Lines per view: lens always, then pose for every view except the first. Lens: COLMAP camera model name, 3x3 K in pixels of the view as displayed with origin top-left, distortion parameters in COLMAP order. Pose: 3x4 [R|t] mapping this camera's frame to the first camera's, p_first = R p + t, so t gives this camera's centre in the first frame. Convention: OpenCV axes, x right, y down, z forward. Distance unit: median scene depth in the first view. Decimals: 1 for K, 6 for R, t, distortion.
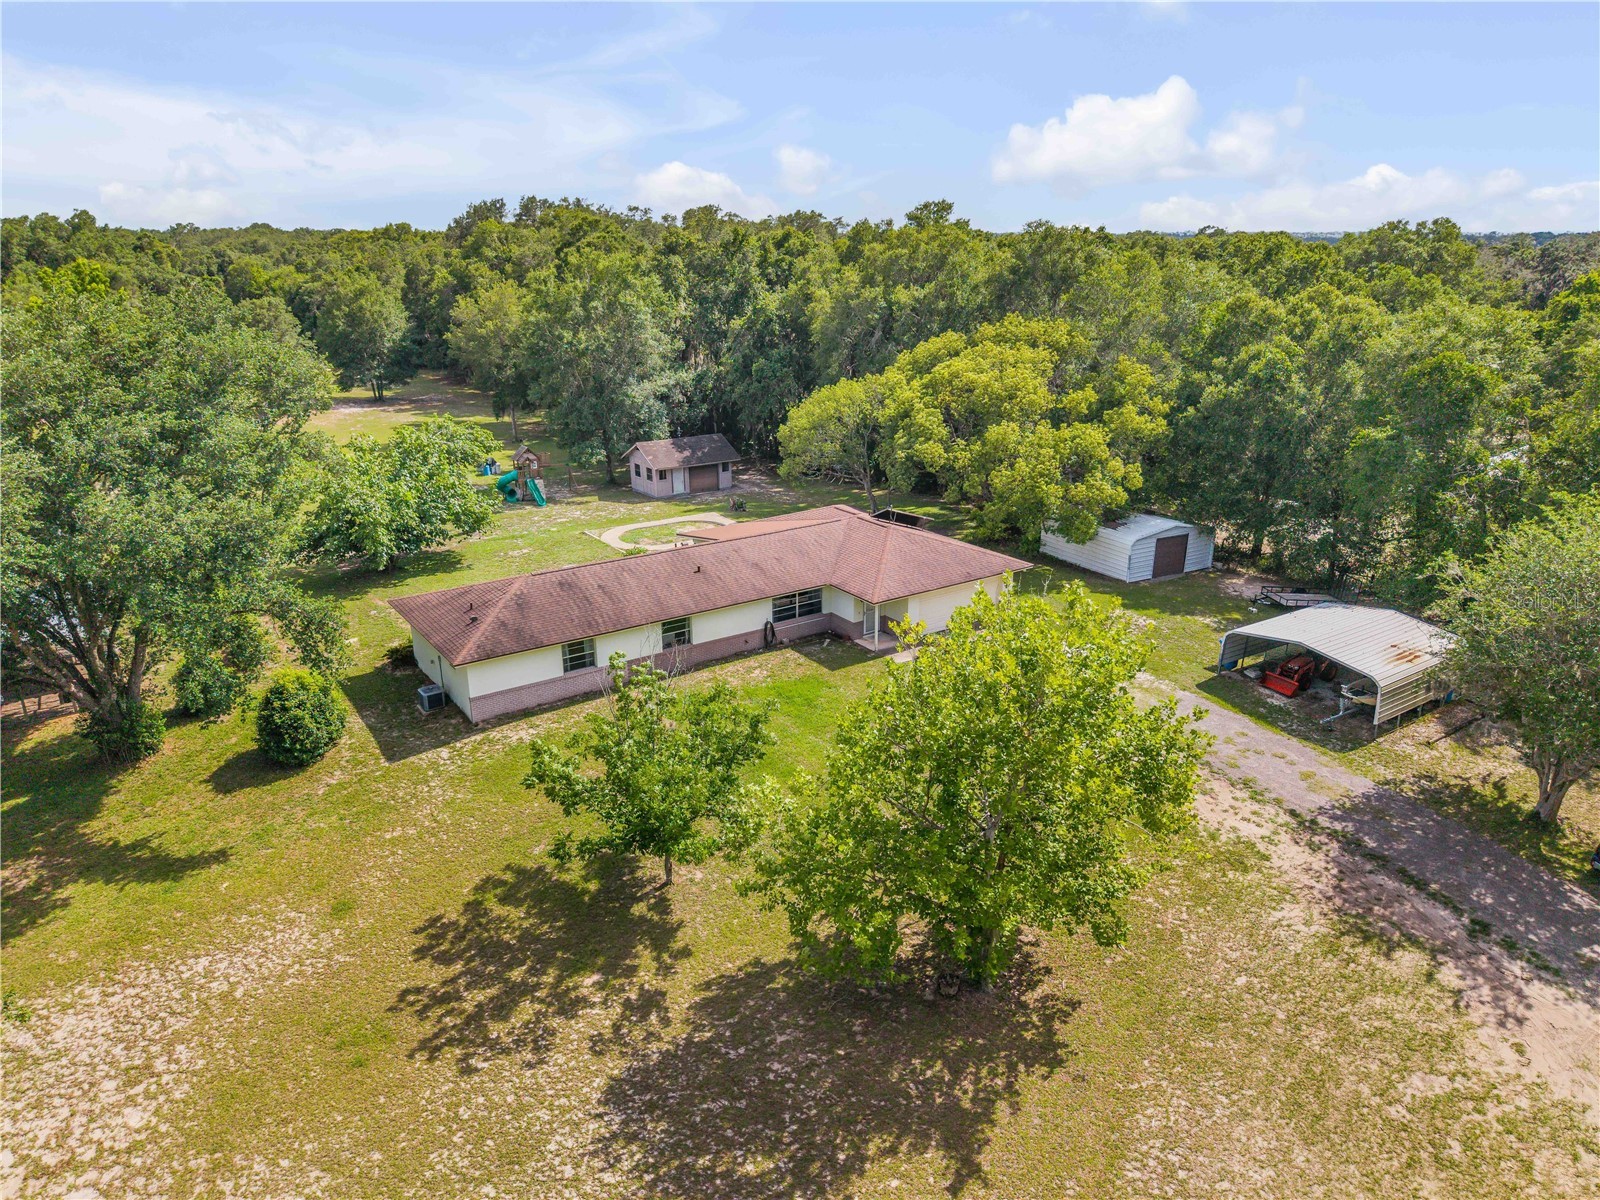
lens RADIAL K [[1071.5, 0, 805.0], [0, 1071.5, 592.4], [0, 0, 1]] dist [0.021646, -0.021698]
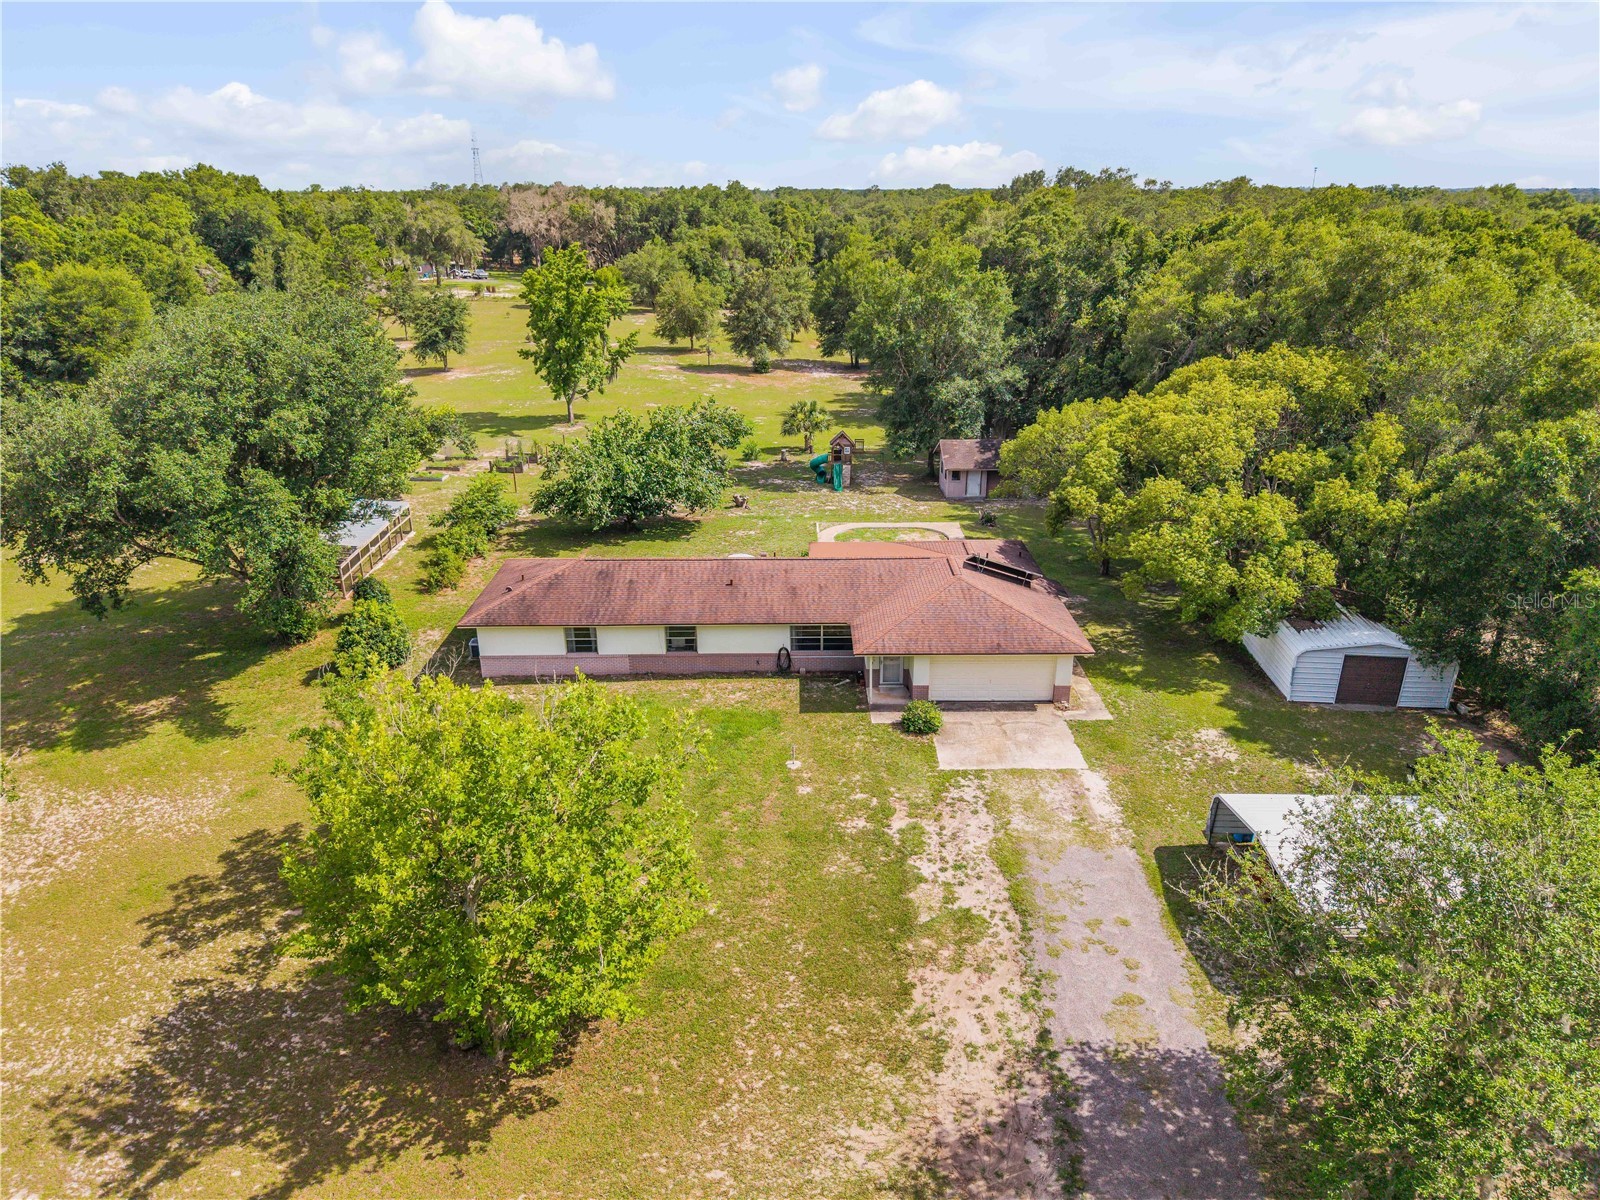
lens RADIAL K [[1071.5, 0, 804.4], [0, 1071.5, 602.0], [0, 0, 1]] dist [0.021646, -0.021698]
pose [[0.827882, 0.200906, -0.523687, 0.415660], [-0.177580, 0.979506, 0.095044, -0.094597], [0.532049, 0.014311, 0.846593, 0.147803]]
